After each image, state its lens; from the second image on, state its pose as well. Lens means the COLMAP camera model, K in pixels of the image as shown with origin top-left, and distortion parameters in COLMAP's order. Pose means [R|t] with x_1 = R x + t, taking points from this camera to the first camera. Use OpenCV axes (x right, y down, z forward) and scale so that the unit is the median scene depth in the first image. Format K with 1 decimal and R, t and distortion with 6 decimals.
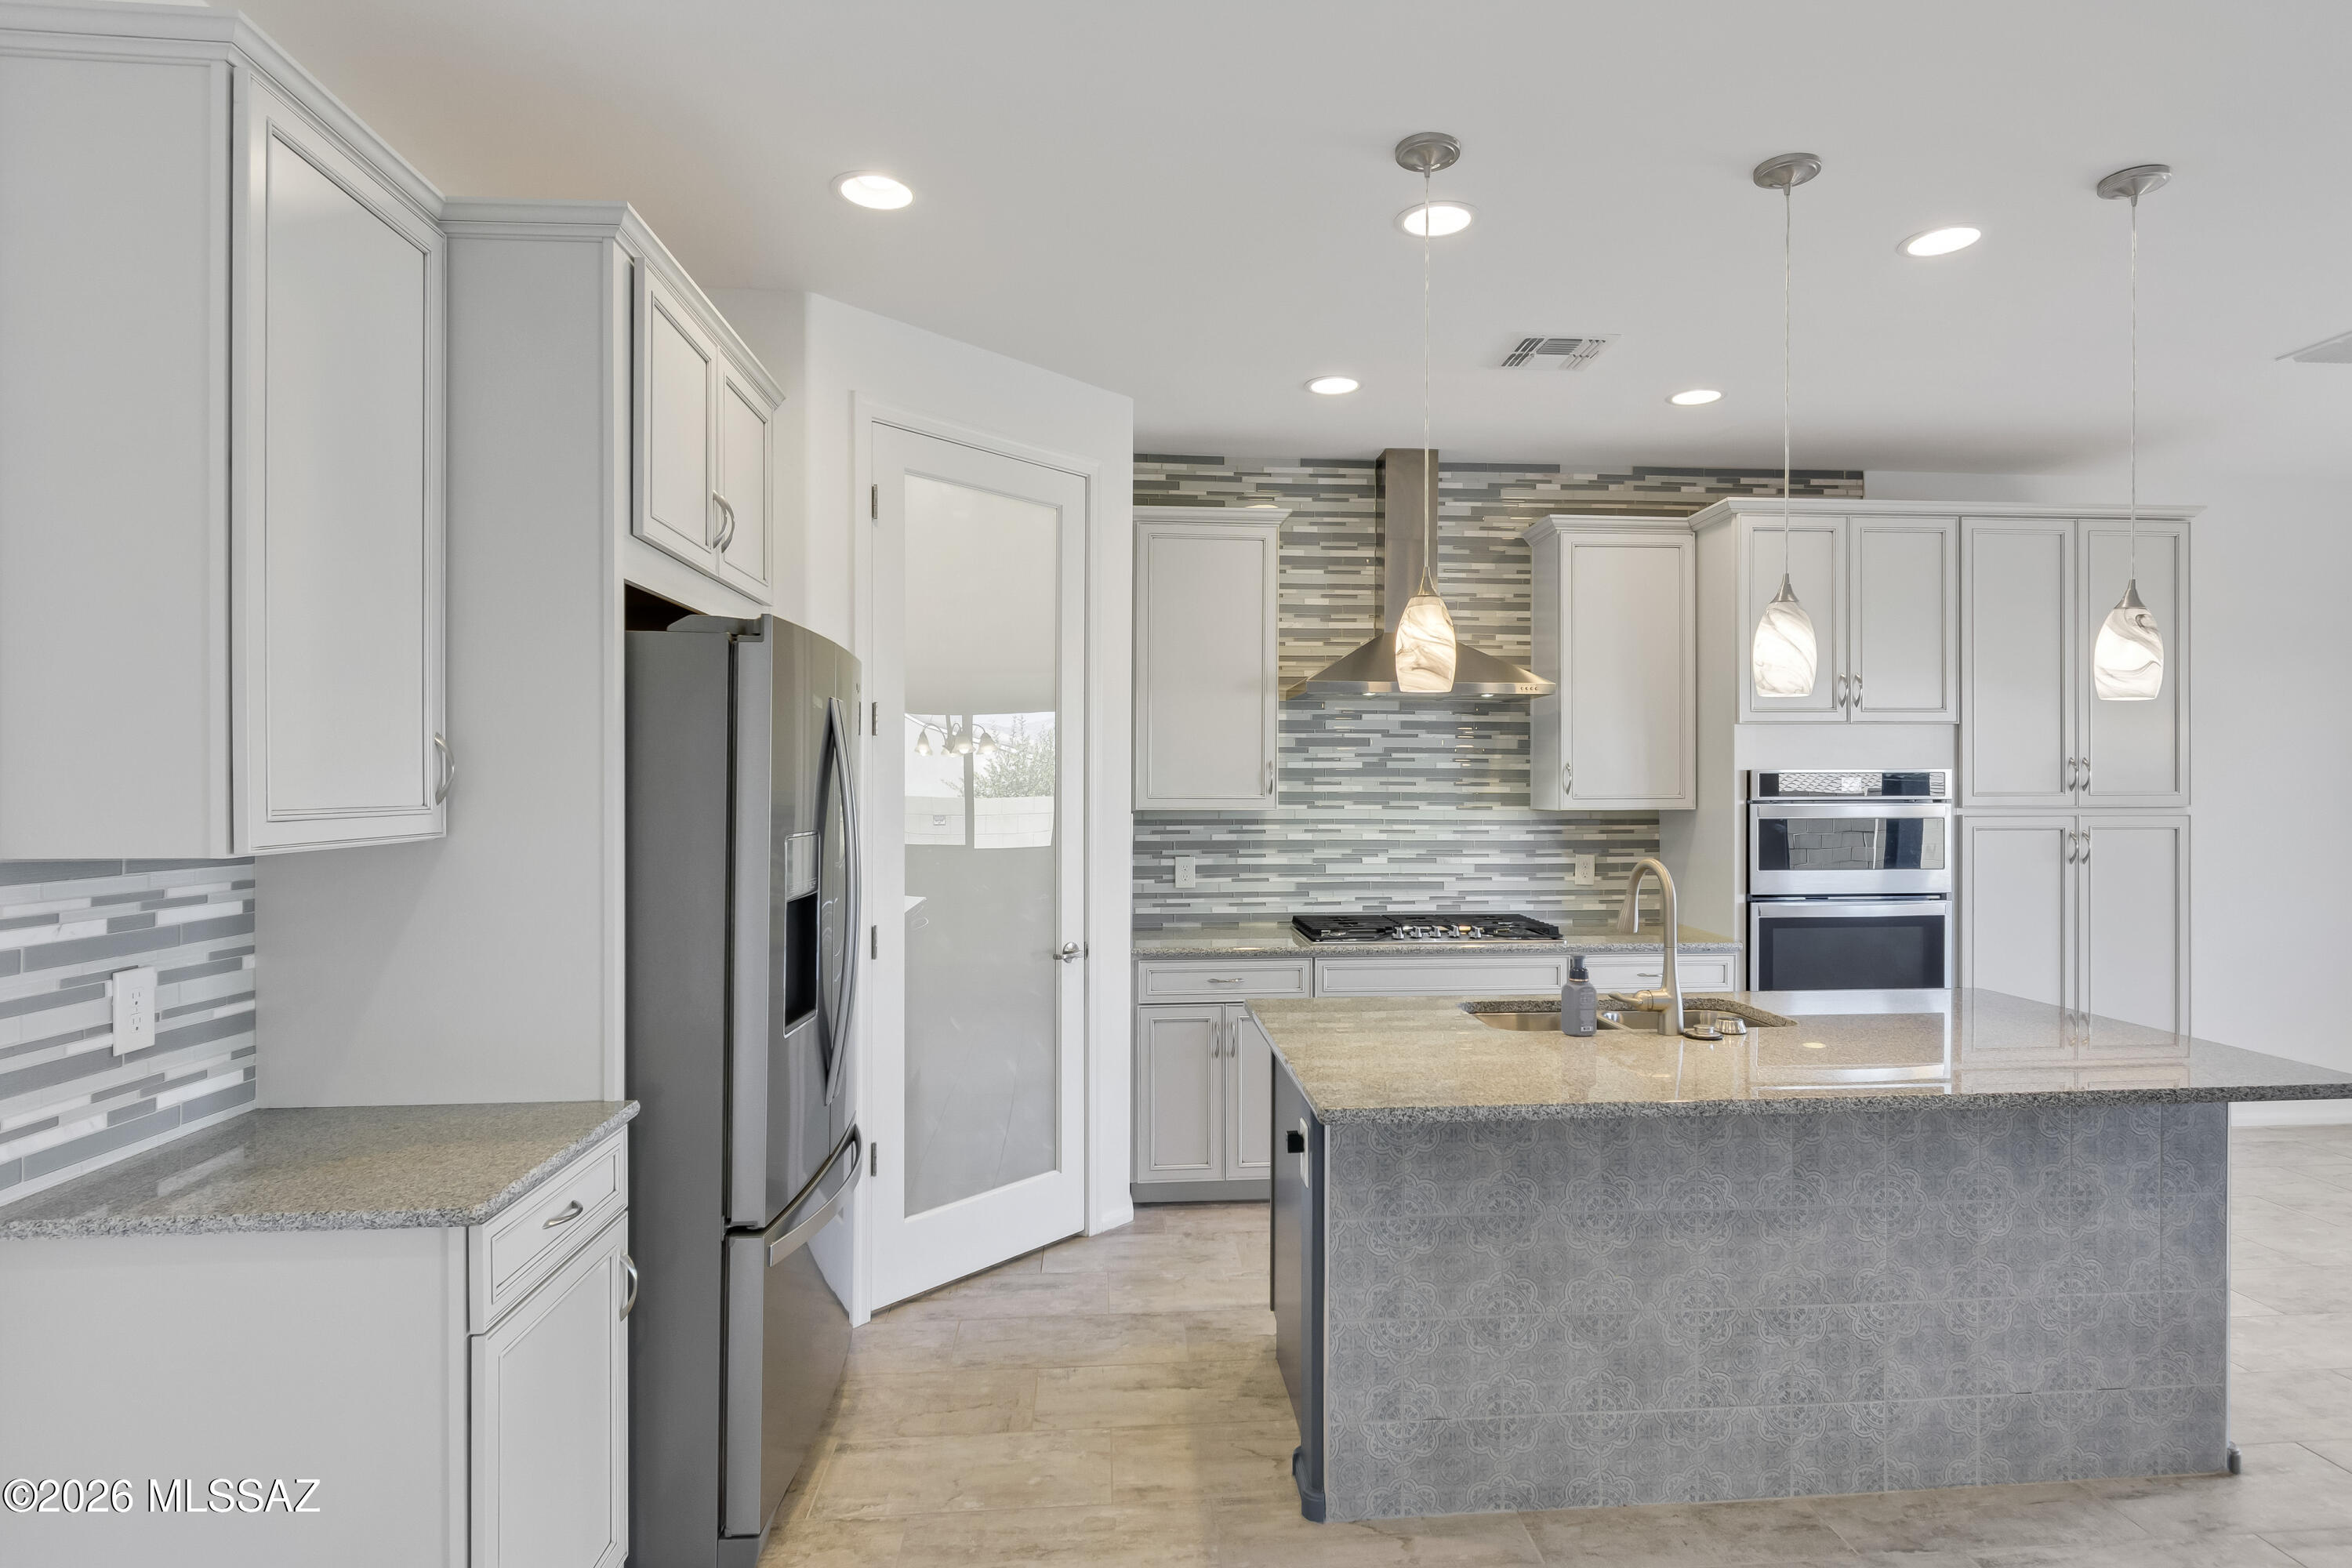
lens RADIAL K [[1253.2, 0, 1225.3], [0, 1253.2, 788.7], [0, 0, 1]] dist [0.001403, -0.002830]
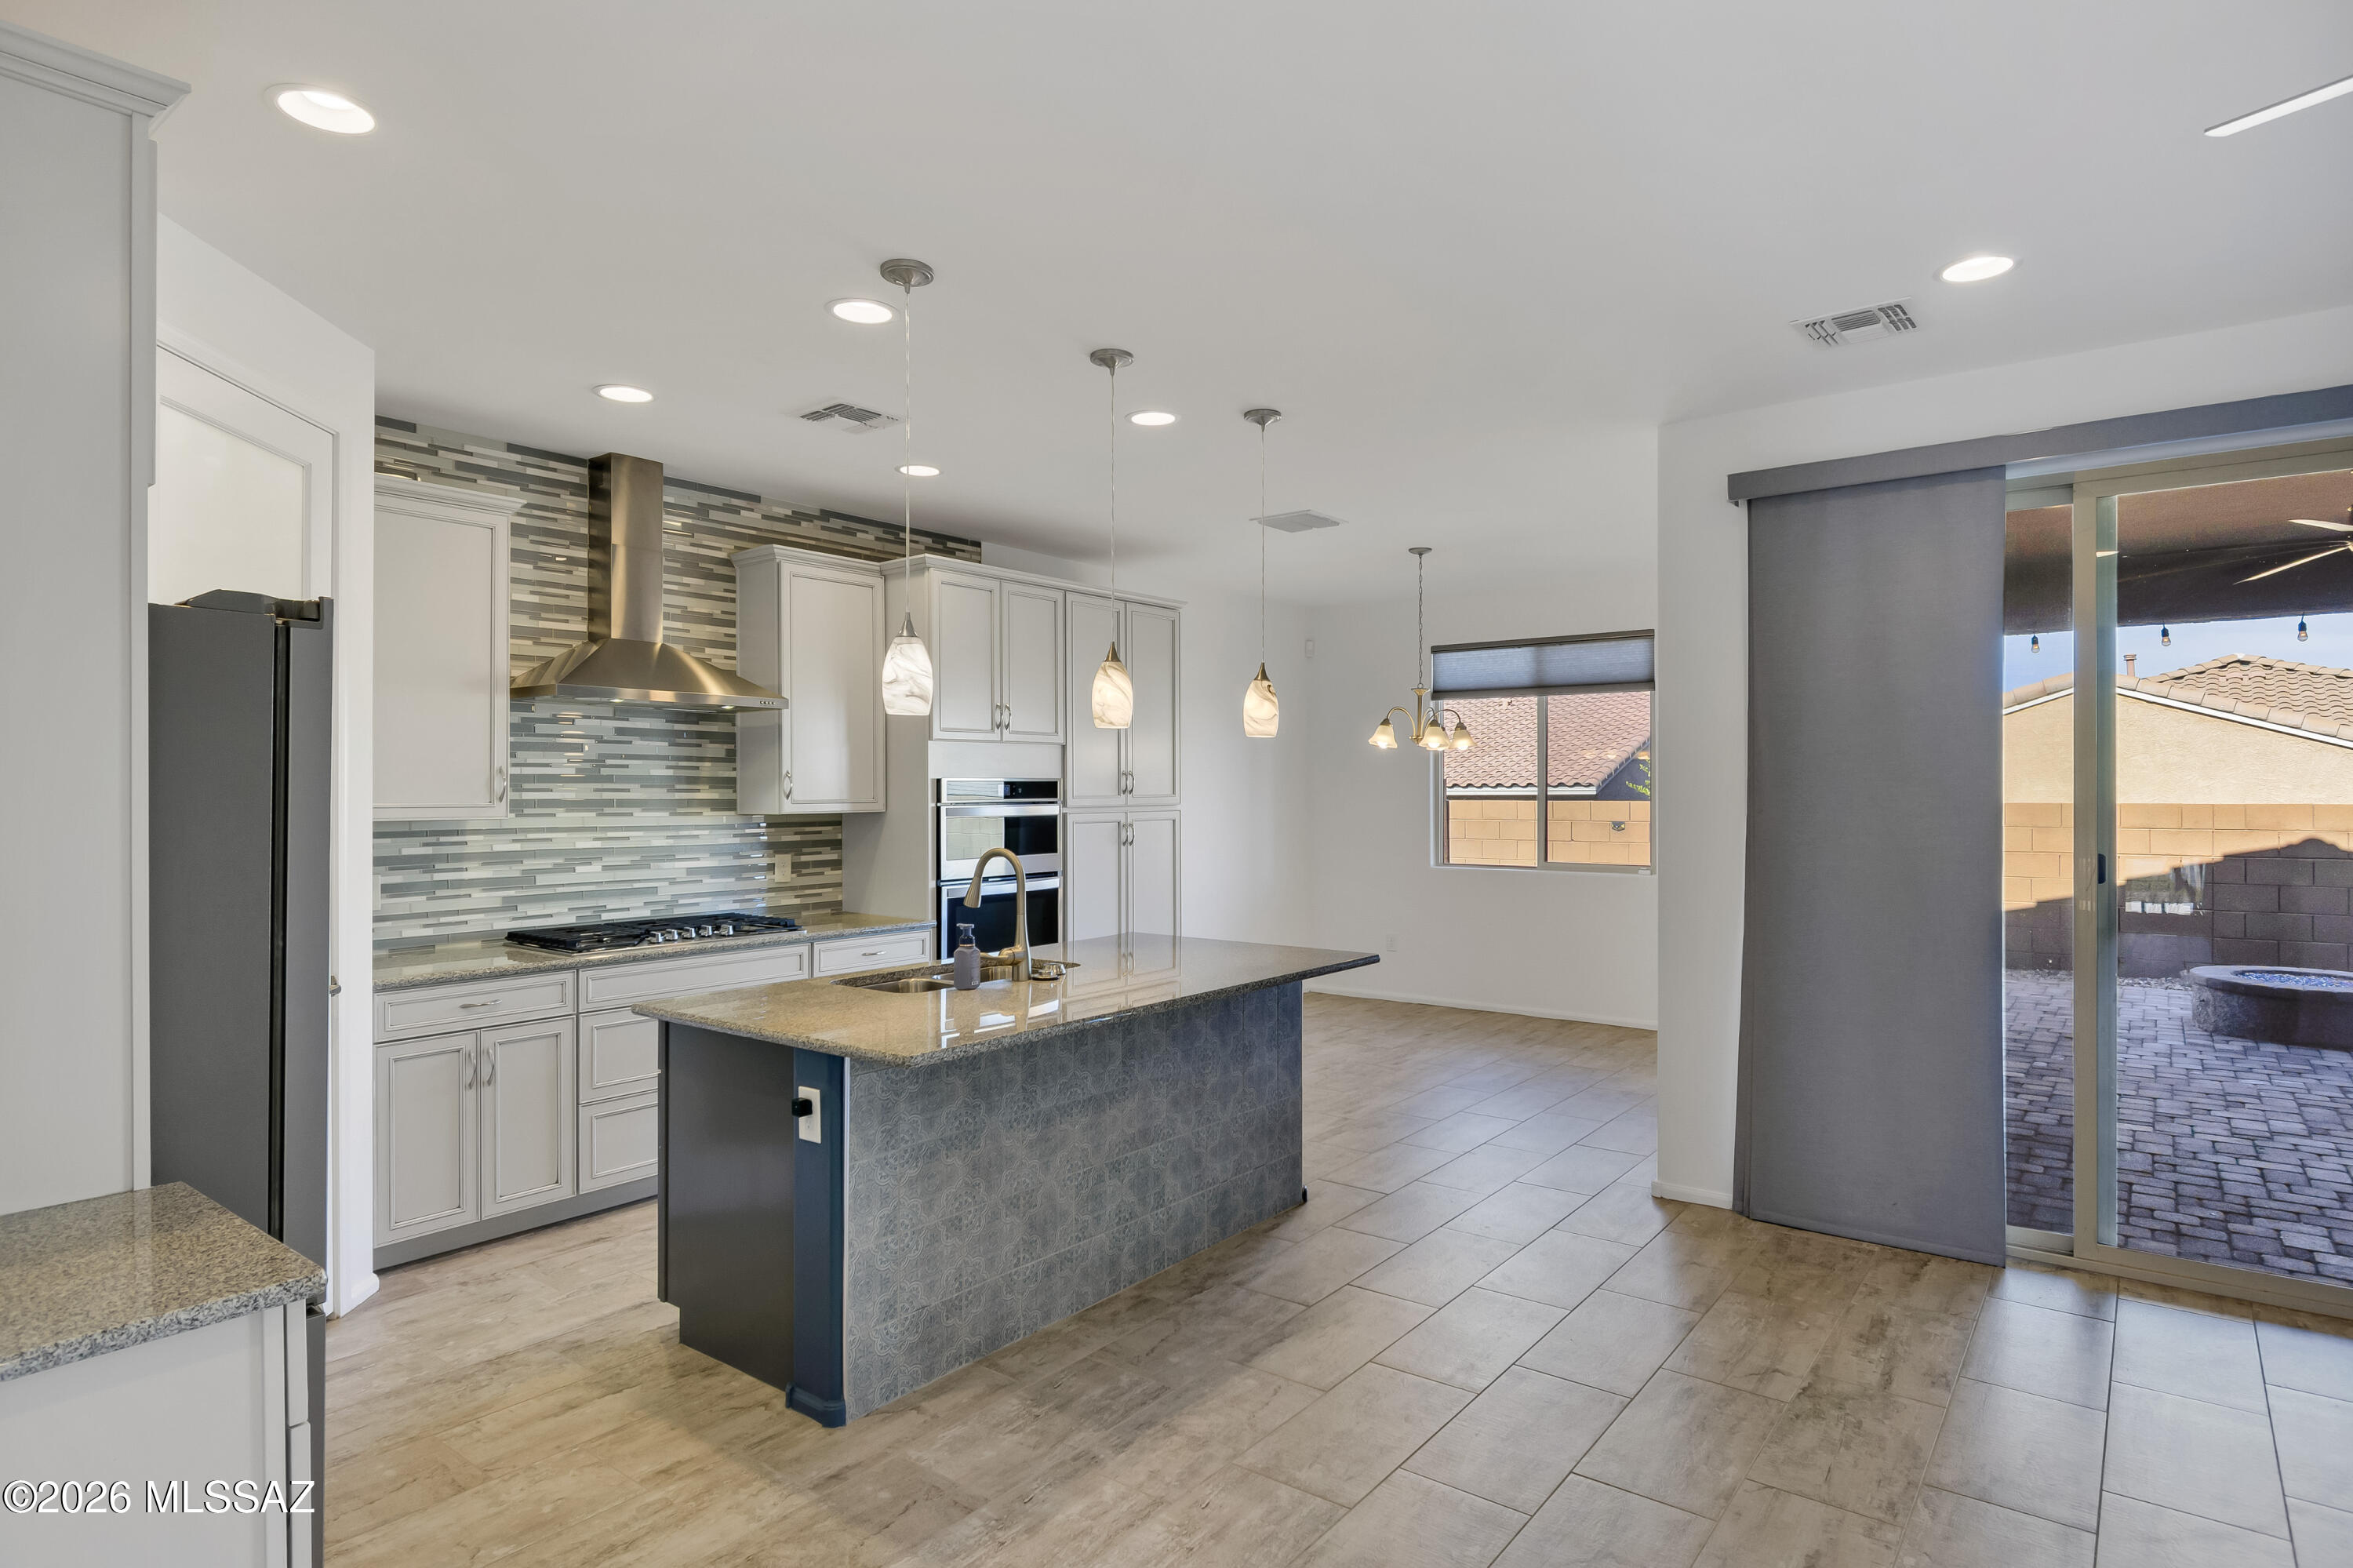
lens RADIAL K [[1253.8, 0, 1225.8], [0, 1253.8, 788.7], [0, 0, 1]] dist [0.001403, -0.002830]
pose [[0.667162, -0.001414, 0.744911, -0.290666], [0.004915, 0.999985, -0.002504, -0.000477], [-0.744896, 0.005332, 0.667159, -0.023130]]
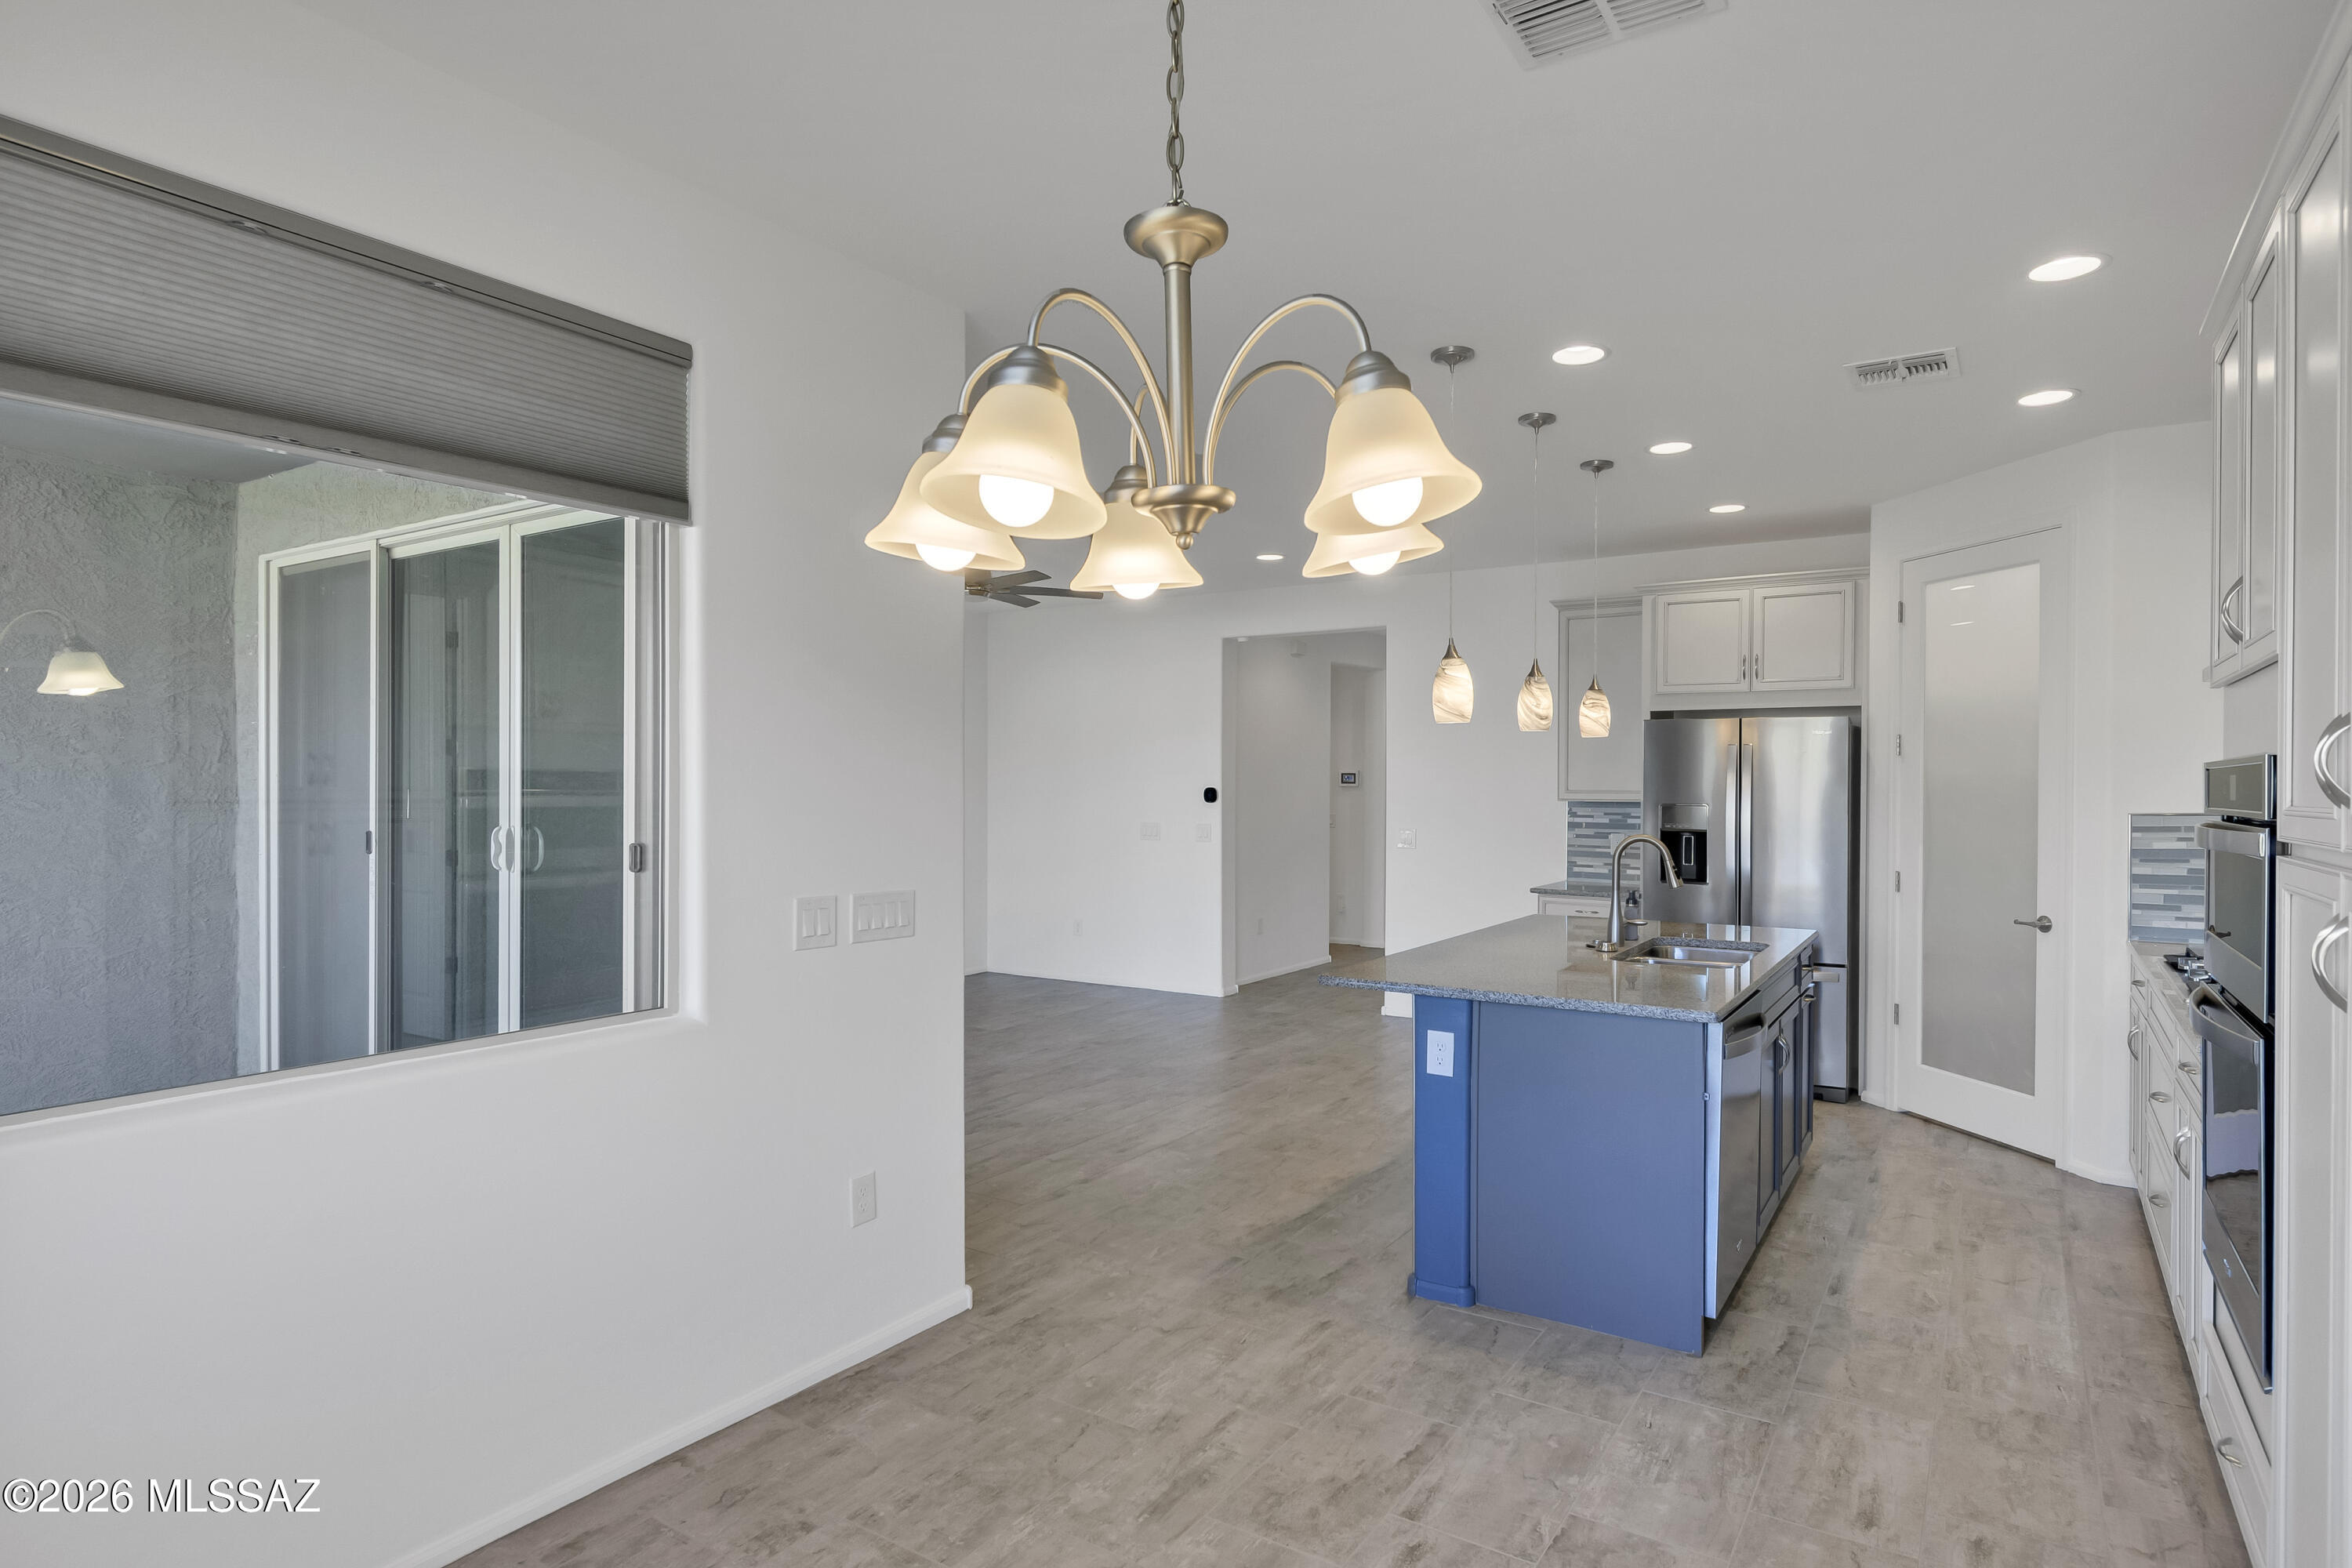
lens RADIAL K [[1283.5, 0, 1142.5], [0, 1283.5, 786.1], [0, 0, 1]] dist [-0.000318, -0.000933]
pose [[-0.656709, 0.000200, -0.754144, 1.164970], [-0.007017, 0.999955, 0.006375, -0.004220], [0.754111, 0.009479, -0.656678, 0.967362]]
